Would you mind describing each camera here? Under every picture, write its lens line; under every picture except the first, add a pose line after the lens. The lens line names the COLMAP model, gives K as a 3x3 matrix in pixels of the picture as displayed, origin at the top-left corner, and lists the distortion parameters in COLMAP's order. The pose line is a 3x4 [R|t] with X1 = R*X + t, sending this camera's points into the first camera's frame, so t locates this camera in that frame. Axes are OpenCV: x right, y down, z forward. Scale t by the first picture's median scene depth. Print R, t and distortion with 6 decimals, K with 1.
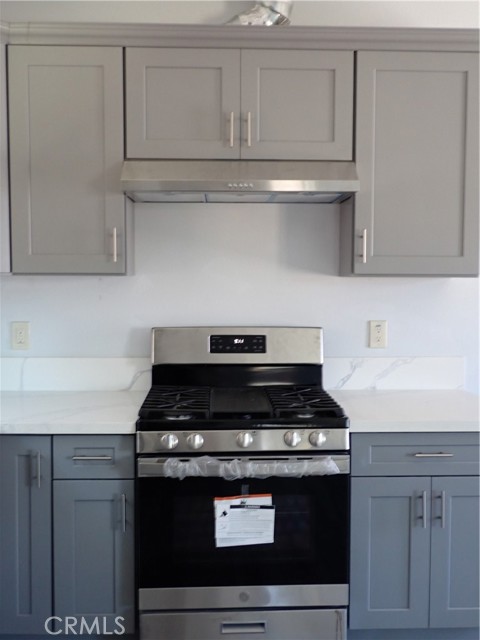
lens RADIAL K [[665.3, 0, 244.9], [0, 665.3, 308.9], [0, 0, 1]] dist [0.014242, 0.000000]
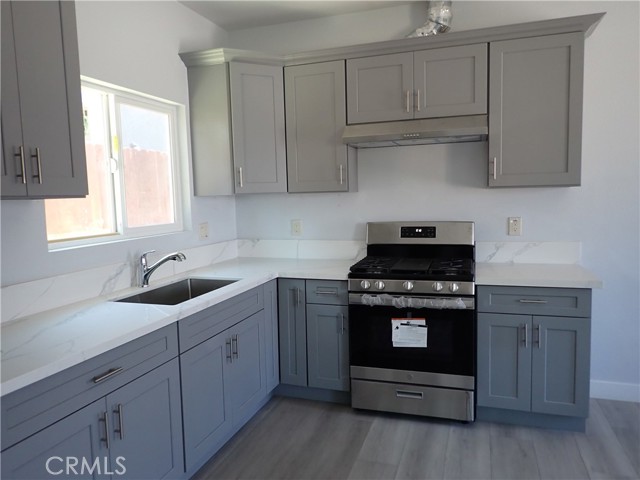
lens RADIAL K [[476.8, 0, 313.9], [0, 476.8, 237.3], [0, 0, 1]] dist [0.005277, -0.001870]
pose [[0.932854, 0.005023, -0.360220, 0.190564], [0.009069, 0.999258, 0.037420, 0.021237], [0.360141, -0.038174, 0.932116, -0.201423]]
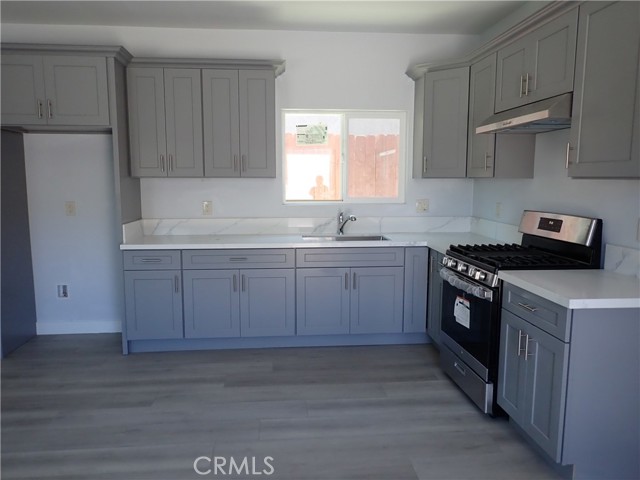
lens RADIAL K [[476.8, 0, 318.1], [0, 476.8, 241.2], [0, 0, 1]] dist [0.005277, -0.001870]
pose [[0.059445, 0.128255, -0.989958, 1.132701], [-0.057930, 0.990484, 0.124844, -0.015552], [0.996549, 0.049927, 0.066310, 0.453086]]
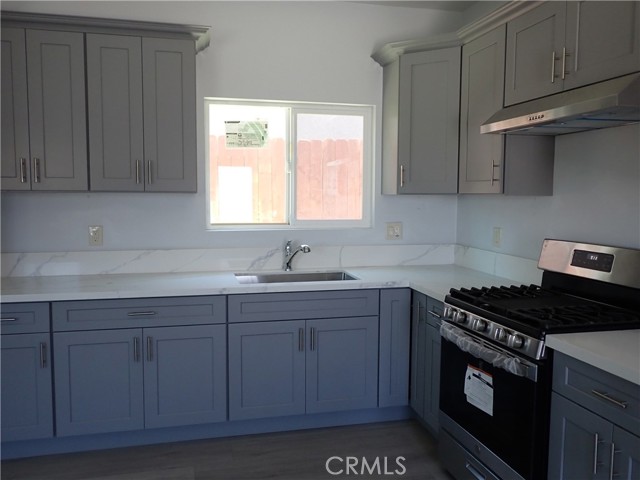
lens RADIAL K [[524.4, 0, 318.3], [0, 524.4, 241.7], [0, 0, 1]] dist [-0.024348, 0.004968]
pose [[0.204770, 0.086833, -0.974951, 0.788602], [-0.061832, 0.995215, 0.075651, -0.014421], [0.976855, 0.044792, 0.209159, 0.434397]]
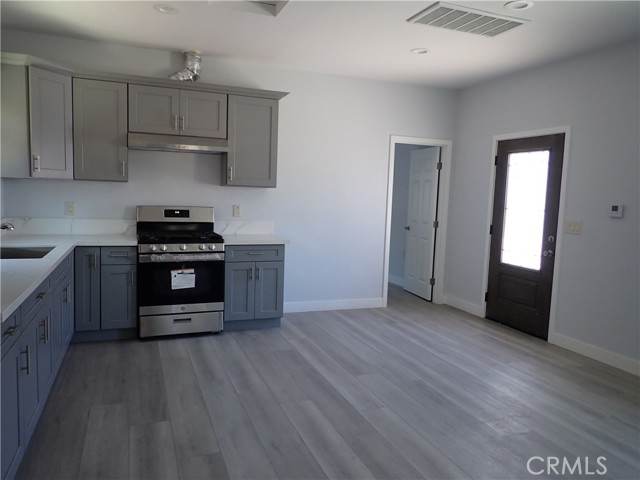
lens RADIAL K [[476.8, 0, 319.3], [0, 476.8, 237.4], [0, 0, 1]] dist [0.005277, -0.001870]
pose [[0.942389, -0.002654, 0.334509, -0.109437], [-0.013157, 0.998901, 0.044993, 0.060513], [-0.334261, -0.046802, 0.941318, -0.816033]]
